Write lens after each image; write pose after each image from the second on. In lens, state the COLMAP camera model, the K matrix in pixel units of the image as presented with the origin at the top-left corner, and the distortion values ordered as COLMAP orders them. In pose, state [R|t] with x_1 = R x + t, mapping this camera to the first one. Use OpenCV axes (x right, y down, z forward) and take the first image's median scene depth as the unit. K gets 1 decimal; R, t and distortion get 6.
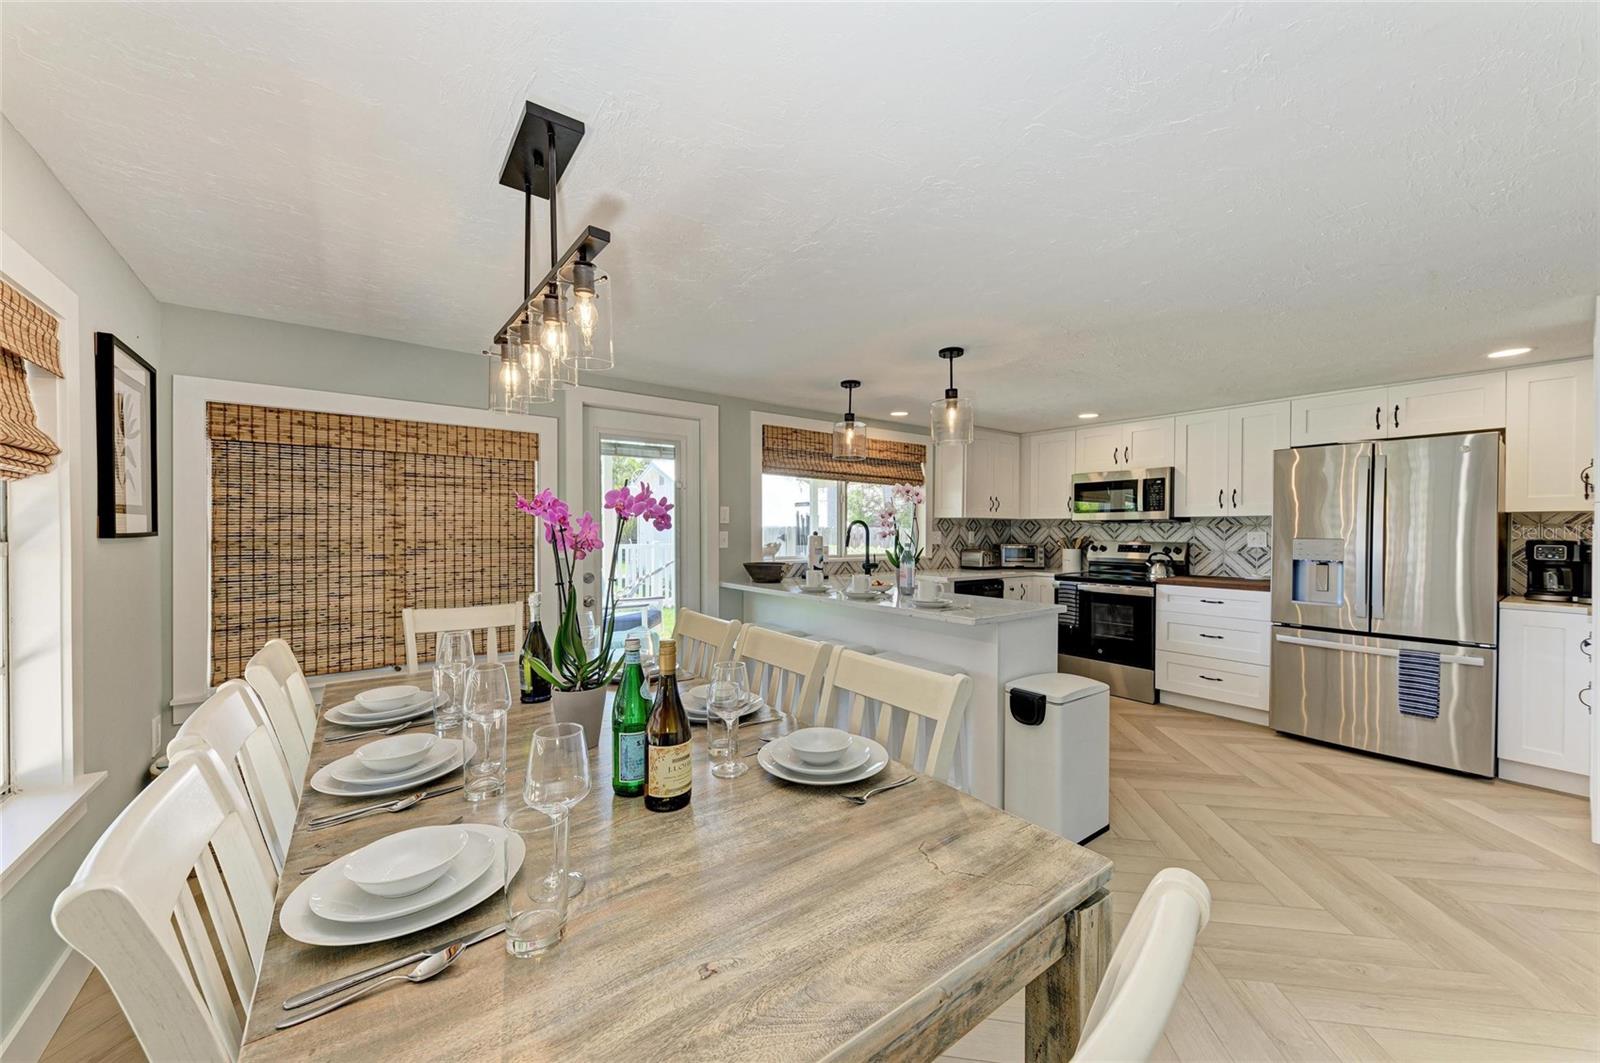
lens RADIAL K [[587.6, 0, 800.0], [0, 587.6, 531.5], [0, 0, 1]] dist [0.019493, -0.006866]
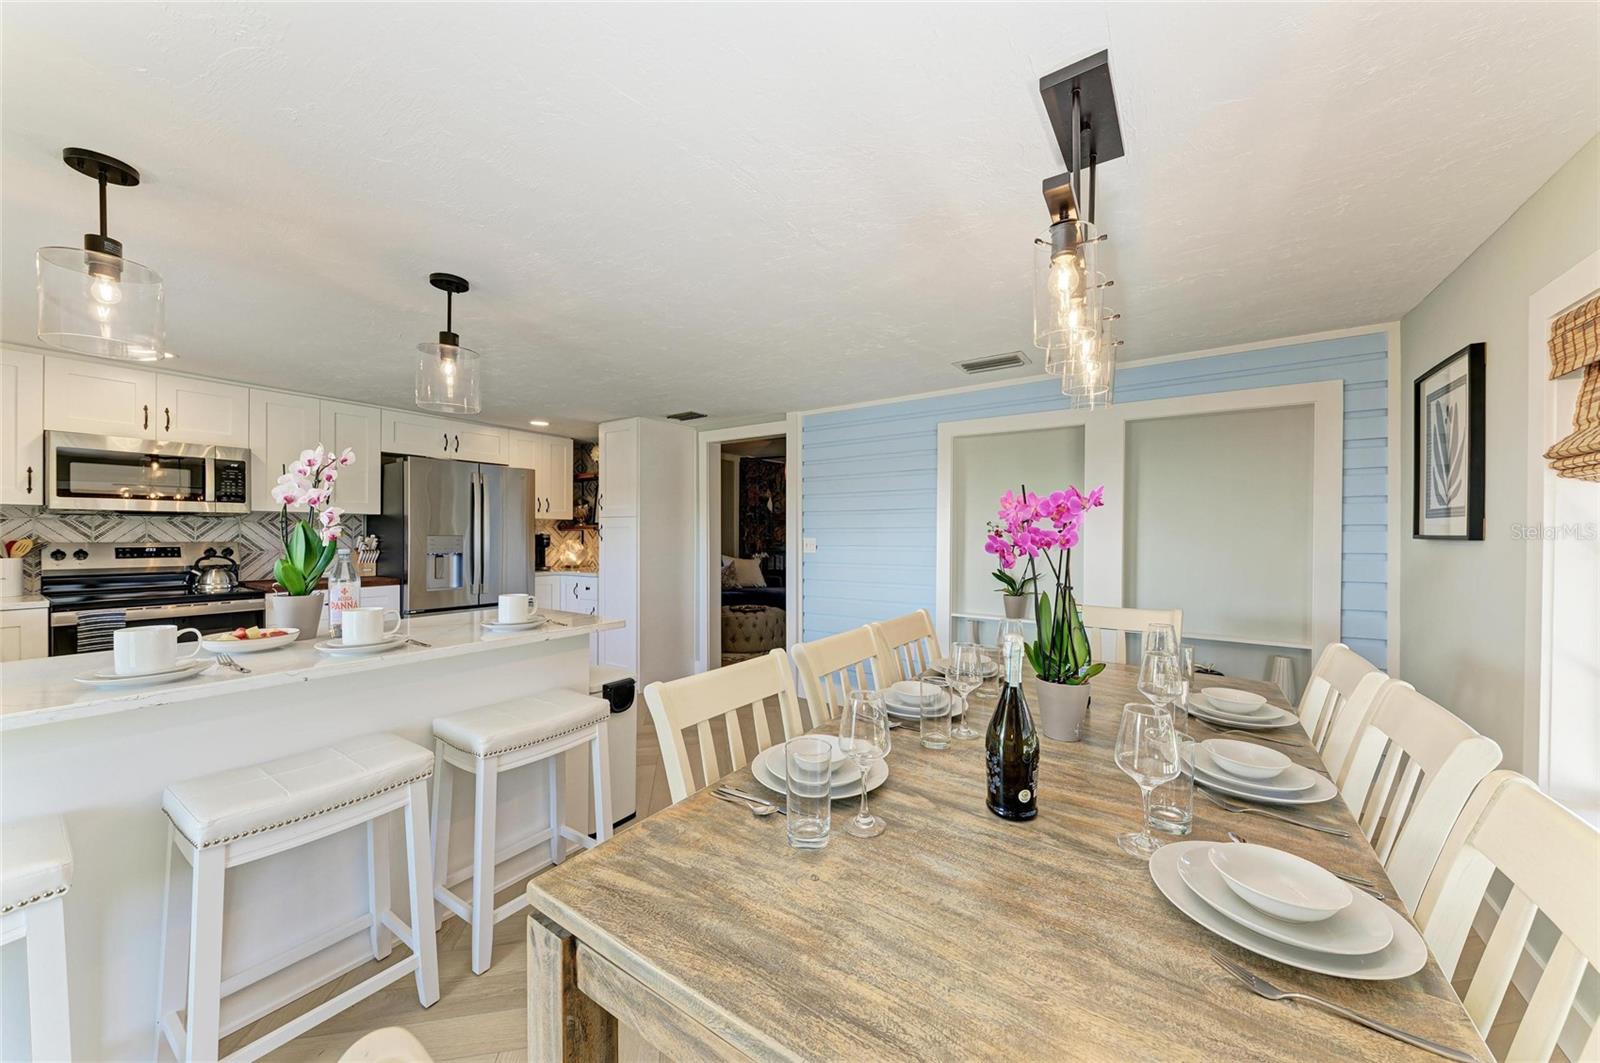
lens RADIAL K [[566.5, 0, 804.2], [0, 566.5, 537.6], [0, 0, 1]] dist [0.017732, -0.006048]
pose [[-0.321554, -0.011736, 0.946818, -0.362488], [-0.004417, 0.999931, 0.010894, 0.000327], [-0.946881, -0.000679, -0.321584, 0.527298]]
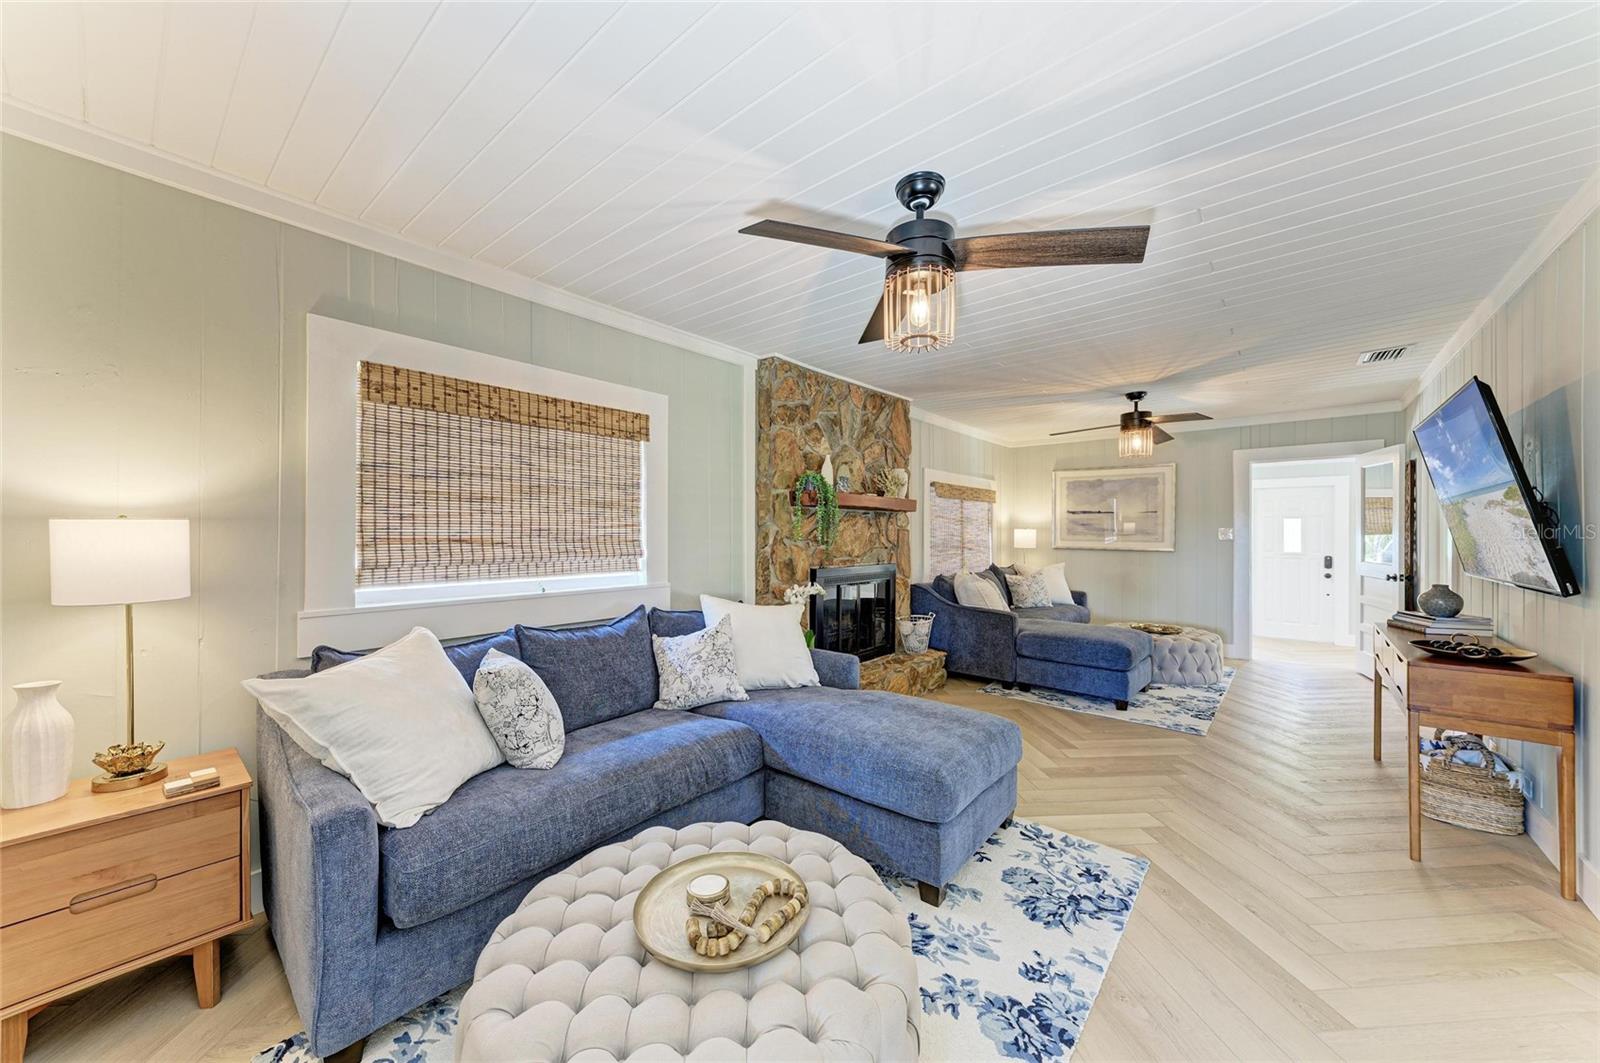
lens RADIAL K [[566.5, 0, 804.2], [0, 566.5, 537.6], [0, 0, 1]] dist [0.017732, -0.006048]
pose [[-0.226078, -0.014277, 0.974005, 0.711393], [-0.000330, 0.999894, 0.014580, -0.004245], [-0.974109, 0.002975, -0.226059, 0.237172]]
